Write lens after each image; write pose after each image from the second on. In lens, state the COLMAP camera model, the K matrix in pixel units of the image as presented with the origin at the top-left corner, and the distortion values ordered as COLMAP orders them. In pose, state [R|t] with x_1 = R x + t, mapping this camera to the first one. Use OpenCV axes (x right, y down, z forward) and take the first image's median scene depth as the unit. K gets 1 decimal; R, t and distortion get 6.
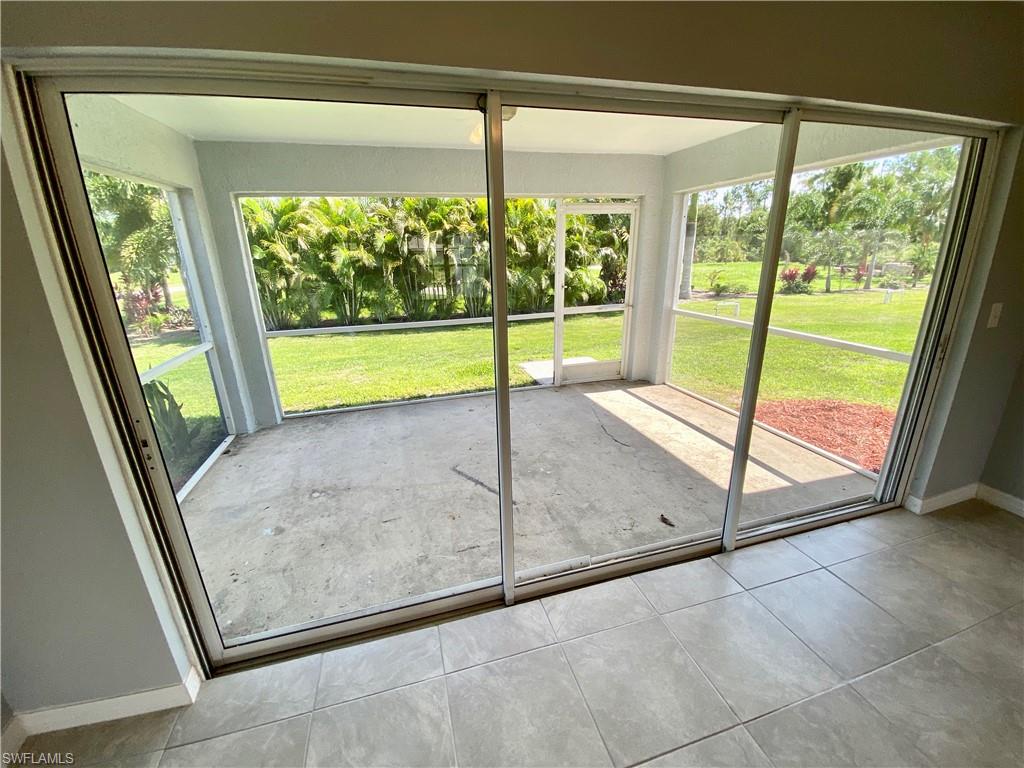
lens RADIAL K [[418.9, 0, 506.9], [0, 418.9, 384.6], [0, 0, 1]] dist [0.029026, -0.025116]
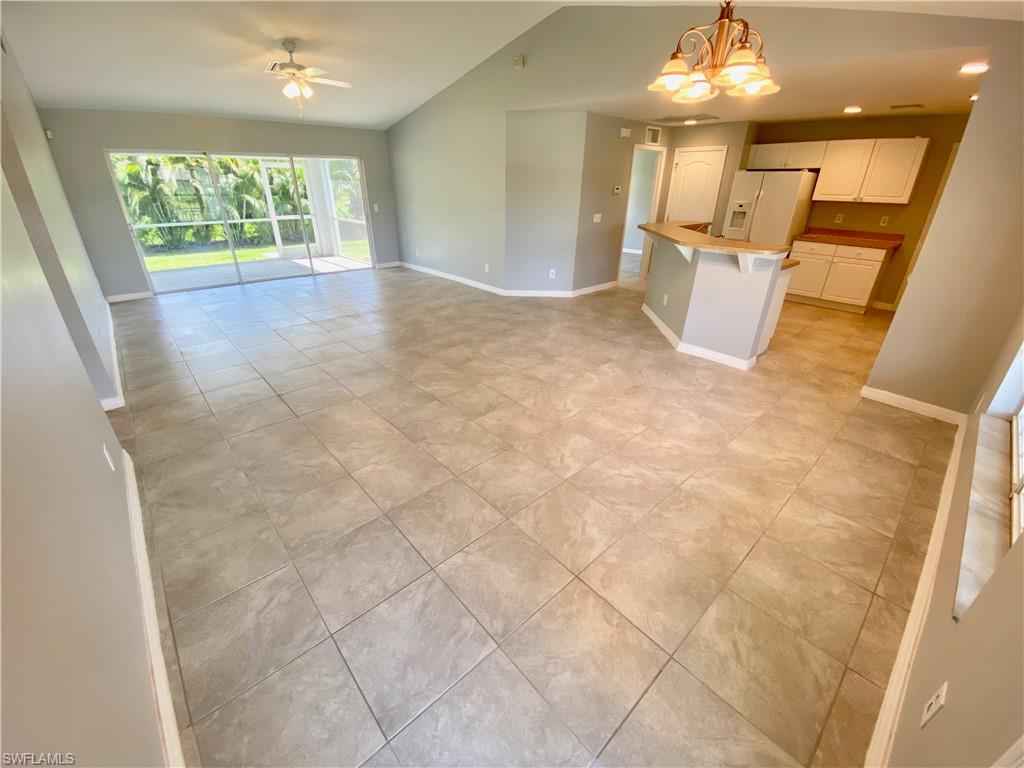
lens RADIAL K [[413.0, 0, 507.5], [0, 413.0, 385.2], [0, 0, 1]] dist [0.024772, -0.023353]
pose [[0.893669, -0.173193, 0.413956, 0.065648], [0.111982, 0.979404, 0.168014, 0.153810], [-0.434529, -0.103793, 0.894657, -0.517665]]
